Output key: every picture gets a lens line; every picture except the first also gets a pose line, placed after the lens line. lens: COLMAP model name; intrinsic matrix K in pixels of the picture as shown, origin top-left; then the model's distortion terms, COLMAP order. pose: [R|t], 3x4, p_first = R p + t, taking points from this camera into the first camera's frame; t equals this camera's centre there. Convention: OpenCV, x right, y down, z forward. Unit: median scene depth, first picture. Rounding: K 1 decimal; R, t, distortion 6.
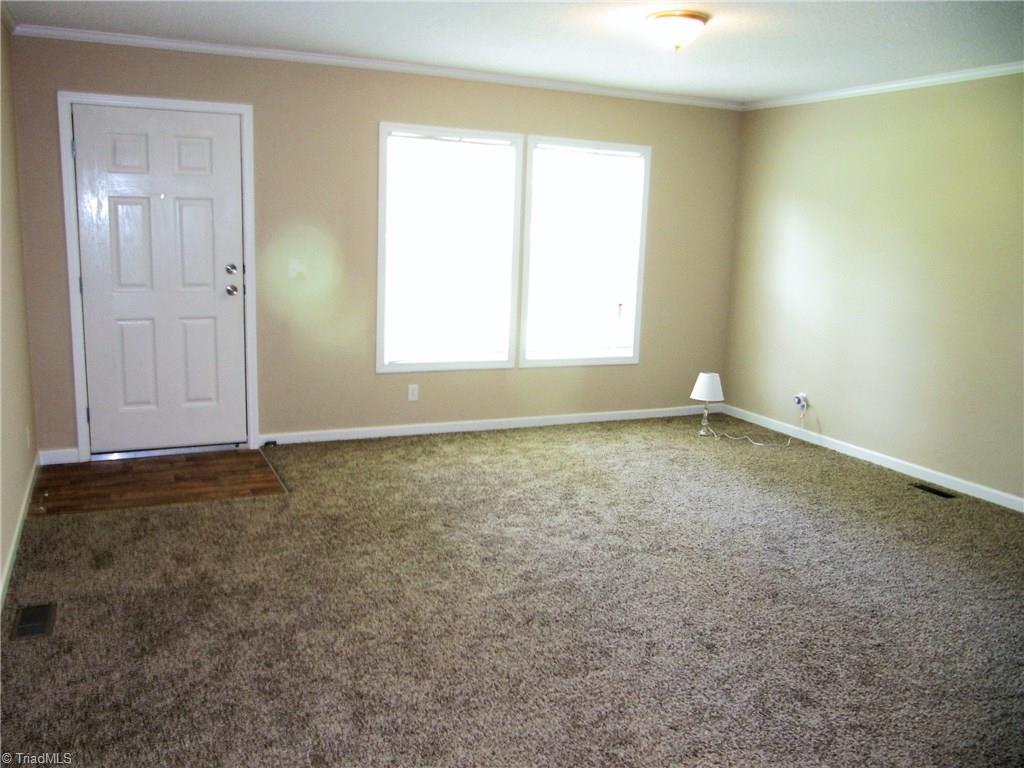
lens RADIAL K [[851.6, 0, 491.4], [0, 851.6, 383.3], [0, 0, 1]] dist [-0.065748, 0.026939]
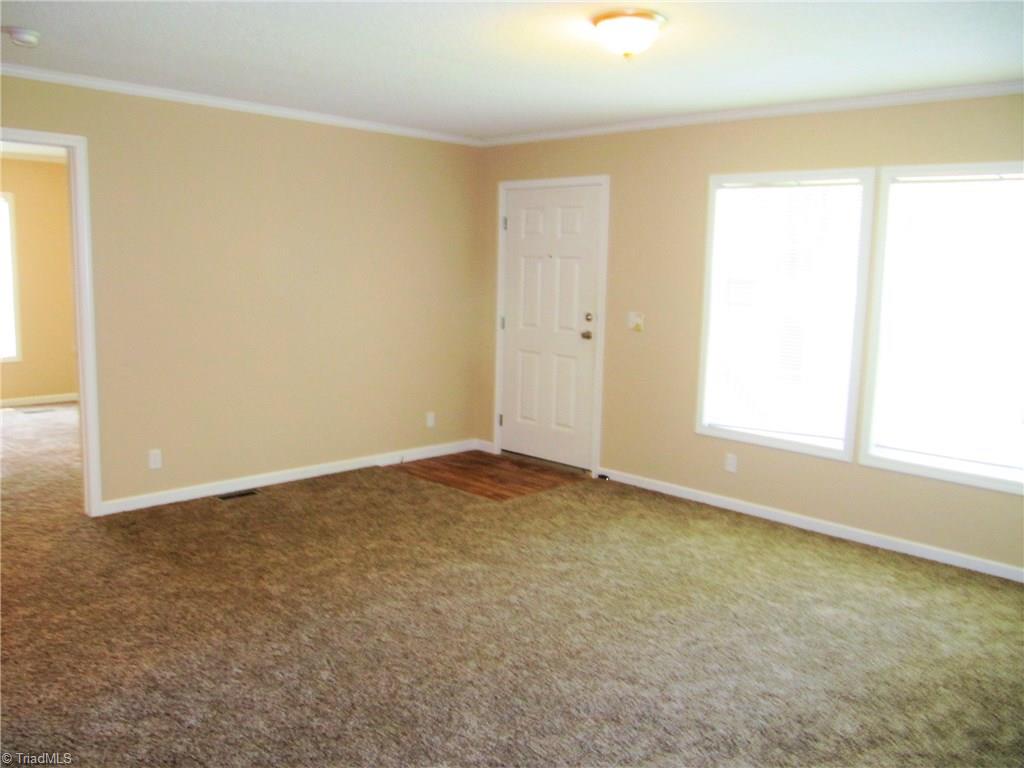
lens RADIAL K [[851.6, 0, 491.4], [0, 851.6, 383.3], [0, 0, 1]] dist [-0.065748, 0.026939]
pose [[0.344713, 0.106811, -0.932612, 0.695910], [-0.187492, 0.981321, 0.043089, -0.067398], [0.919793, 0.160004, 0.358300, 0.448042]]
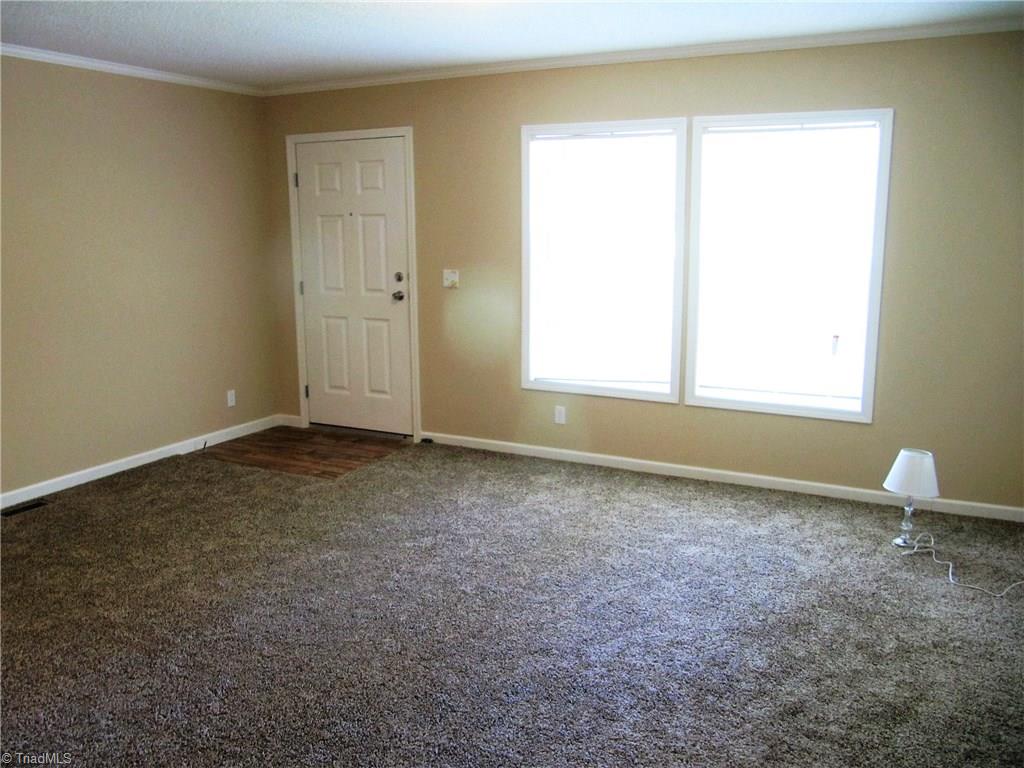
lens RADIAL K [[851.6, 0, 491.4], [0, 851.6, 383.3], [0, 0, 1]] dist [-0.065748, 0.026939]
pose [[0.613357, 0.111433, -0.781905, 0.612479], [-0.119553, 0.991689, 0.047548, -0.060899], [0.780705, 0.064316, 0.621582, 0.387896]]
